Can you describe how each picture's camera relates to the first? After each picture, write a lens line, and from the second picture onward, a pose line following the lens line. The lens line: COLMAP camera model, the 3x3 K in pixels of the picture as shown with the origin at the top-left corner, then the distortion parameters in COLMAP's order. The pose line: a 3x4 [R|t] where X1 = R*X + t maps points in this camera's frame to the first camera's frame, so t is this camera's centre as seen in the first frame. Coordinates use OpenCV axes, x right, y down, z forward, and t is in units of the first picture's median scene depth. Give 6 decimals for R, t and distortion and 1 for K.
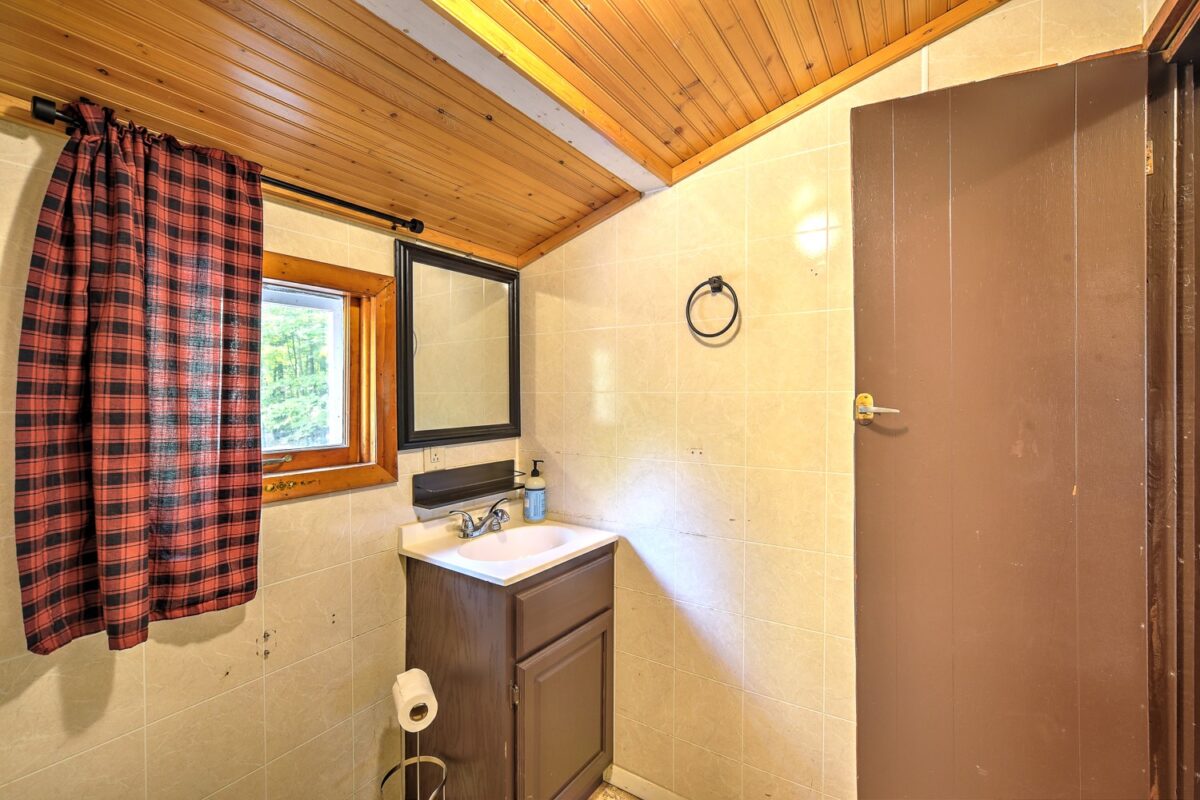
lens RADIAL K [[501.7, 0, 602.6], [0, 501.7, 396.6], [0, 0, 1]] dist [-0.007131, 0.002296]
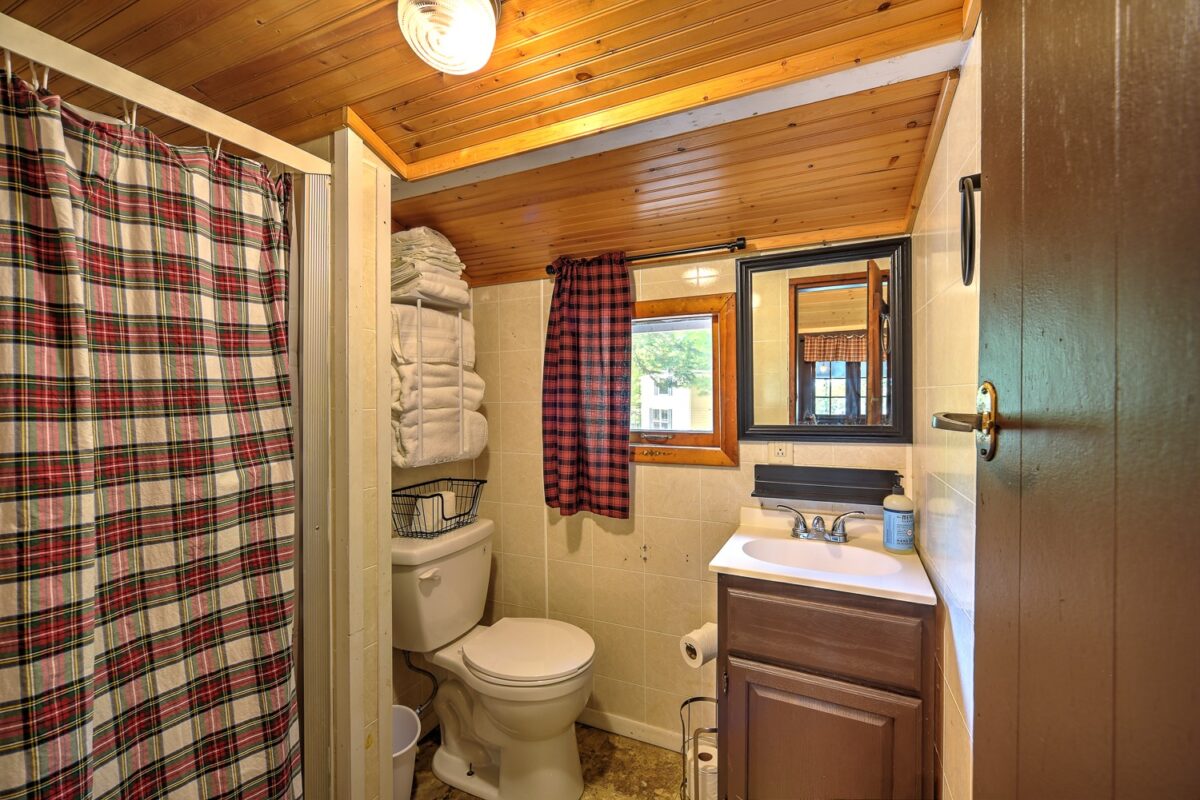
lens RADIAL K [[501.7, 0, 602.3], [0, 501.7, 398.4], [0, 0, 1]] dist [-0.007131, 0.002296]
pose [[0.156376, 0.002802, -0.987694, 0.868317], [0.000996, 0.999995, 0.002995, 0.007692], [0.987697, -0.001452, 0.156372, 0.635970]]
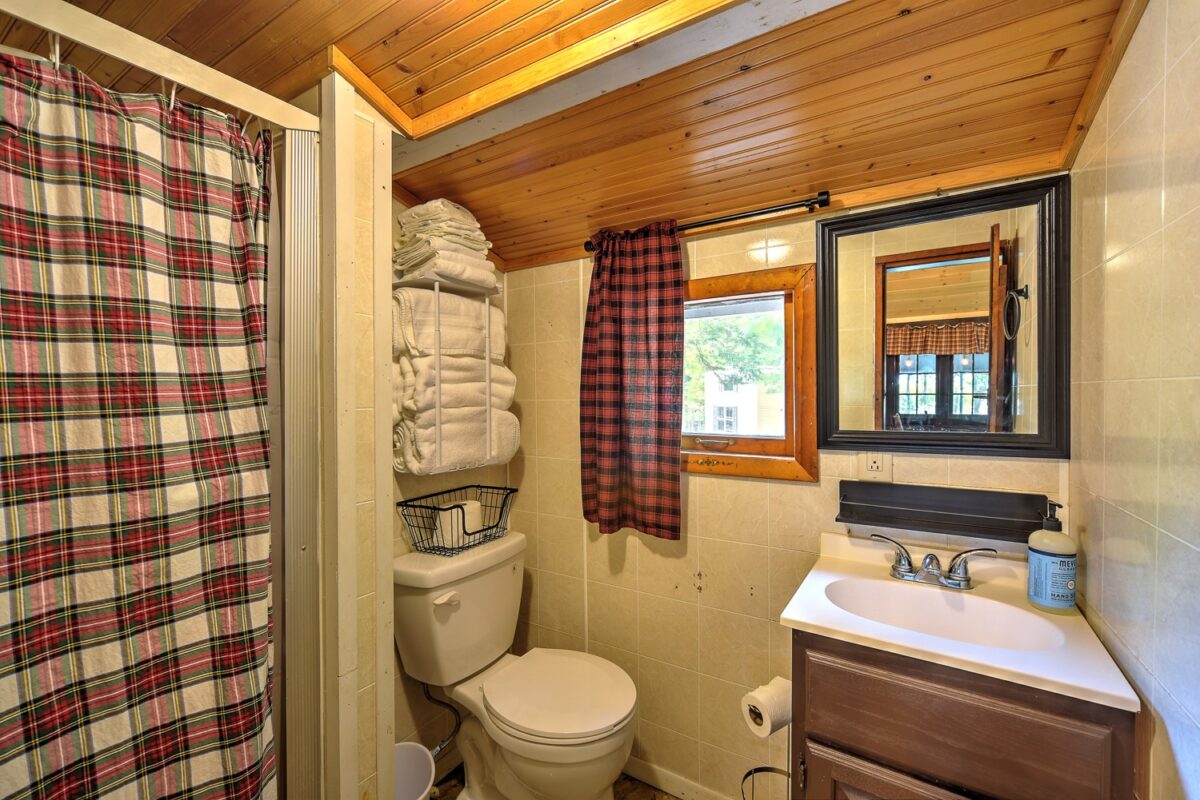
lens RADIAL K [[501.7, 0, 603.0], [0, 501.7, 399.9], [0, 0, 1]] dist [-0.007131, 0.002296]
pose [[0.032861, 0.012092, -0.999387, 0.631235], [0.000149, 0.999927, 0.012103, 0.006630], [0.999460, -0.000546, 0.032857, 0.718779]]
